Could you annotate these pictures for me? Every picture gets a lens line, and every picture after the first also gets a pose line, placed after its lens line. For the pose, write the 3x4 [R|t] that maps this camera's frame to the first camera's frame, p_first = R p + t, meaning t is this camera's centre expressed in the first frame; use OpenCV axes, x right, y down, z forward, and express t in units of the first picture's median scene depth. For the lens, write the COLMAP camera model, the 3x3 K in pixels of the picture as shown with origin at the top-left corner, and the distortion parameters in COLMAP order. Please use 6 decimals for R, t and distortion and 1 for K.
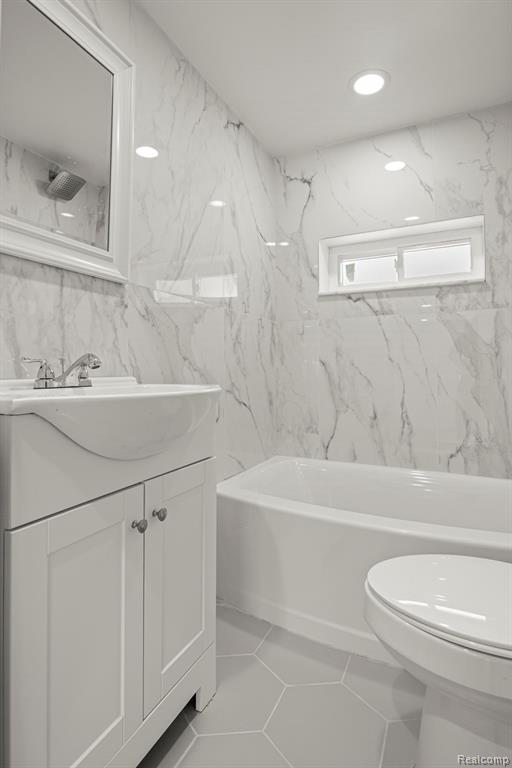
lens RADIAL K [[385.3, 0, 257.7], [0, 385.3, 353.7], [0, 0, 1]] dist [-0.004665, 0.000418]
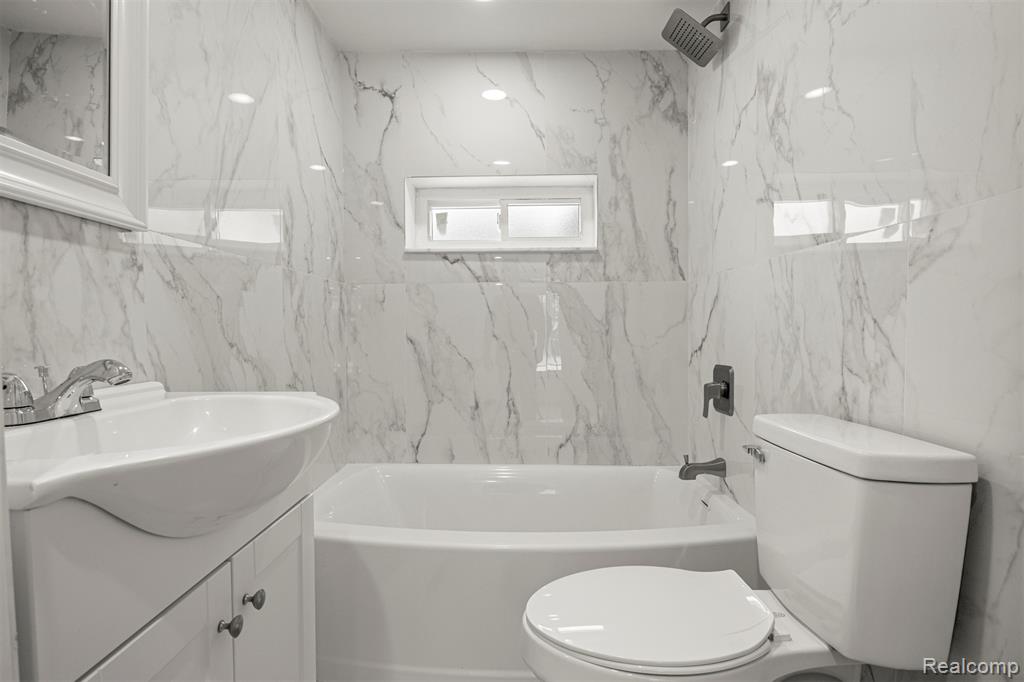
lens RADIAL K [[491.7, 0, 490.4], [0, 491.7, 342.2], [0, 0, 1]] dist [-0.006201, -0.000069]
pose [[0.915801, -0.013724, 0.401398, -0.095369], [-0.010389, 0.998272, 0.057833, -0.036321], [-0.401498, -0.057133, 0.914076, 0.037336]]
